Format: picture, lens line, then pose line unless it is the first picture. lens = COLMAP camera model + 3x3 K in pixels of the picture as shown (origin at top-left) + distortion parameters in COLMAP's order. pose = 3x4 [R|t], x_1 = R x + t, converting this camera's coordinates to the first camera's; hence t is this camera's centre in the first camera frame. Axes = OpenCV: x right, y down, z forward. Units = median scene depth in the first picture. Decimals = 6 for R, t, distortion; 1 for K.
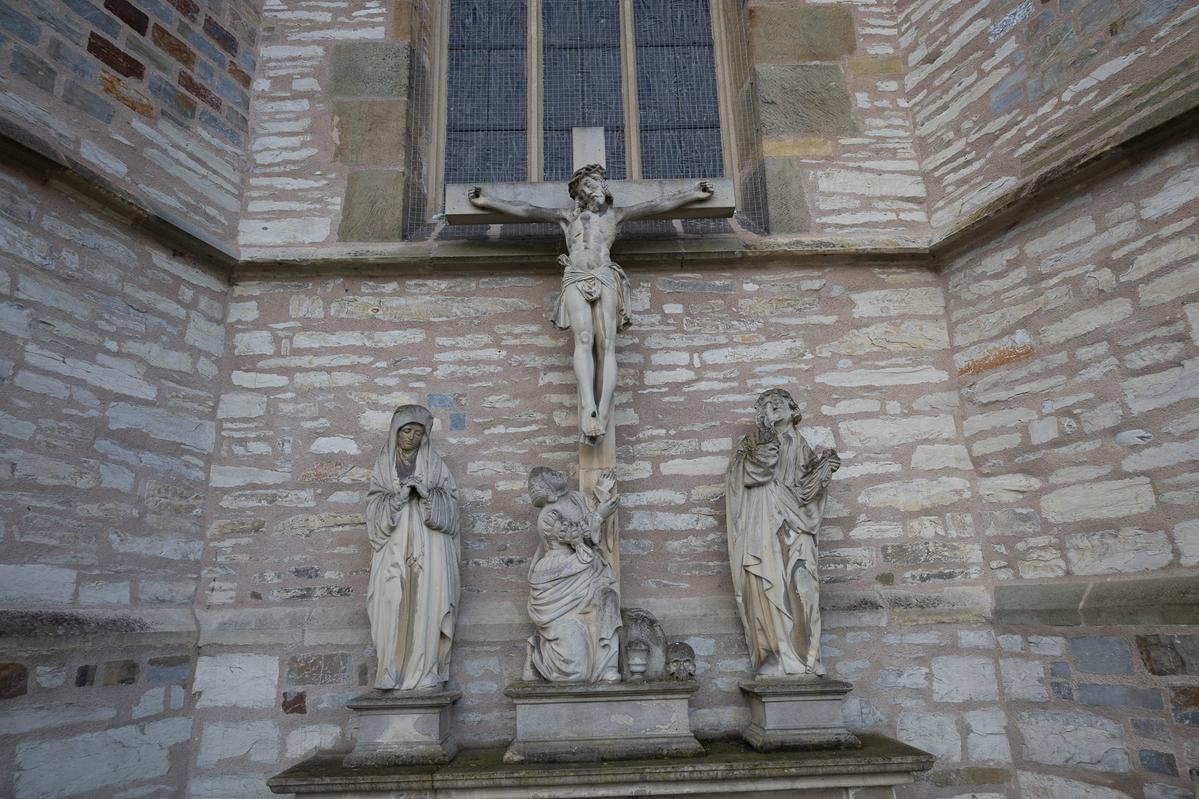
lens RADIAL K [[774.5, 0, 601.4], [0, 774.5, 406.9], [0, 0, 1]] dist [-0.001409, 0.004794]
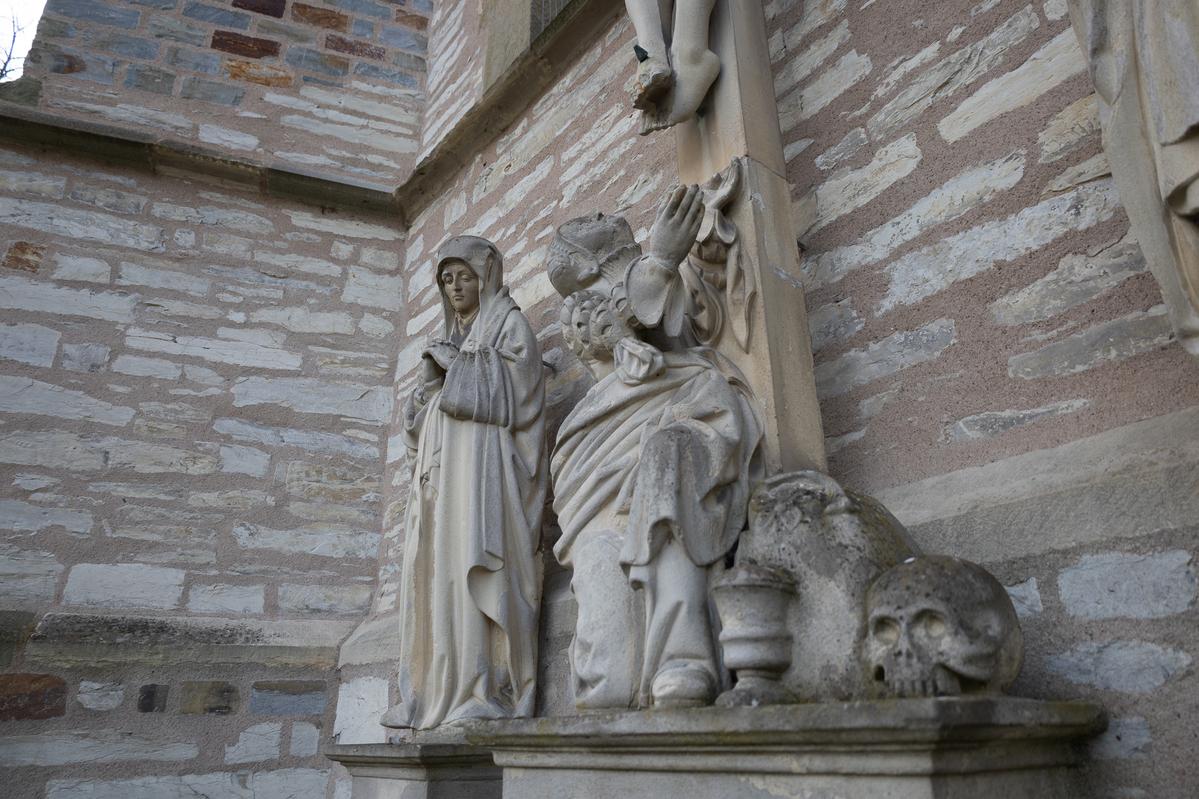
lens RADIAL K [[774.5, 0, 603.2], [0, 774.5, 402.2], [0, 0, 1]] dist [-0.001409, 0.004794]
pose [[0.634643, -0.290971, -0.715936, 0.210076], [0.201108, 0.956676, -0.210541, 0.258560], [0.746179, -0.010362, 0.665664, 0.671023]]
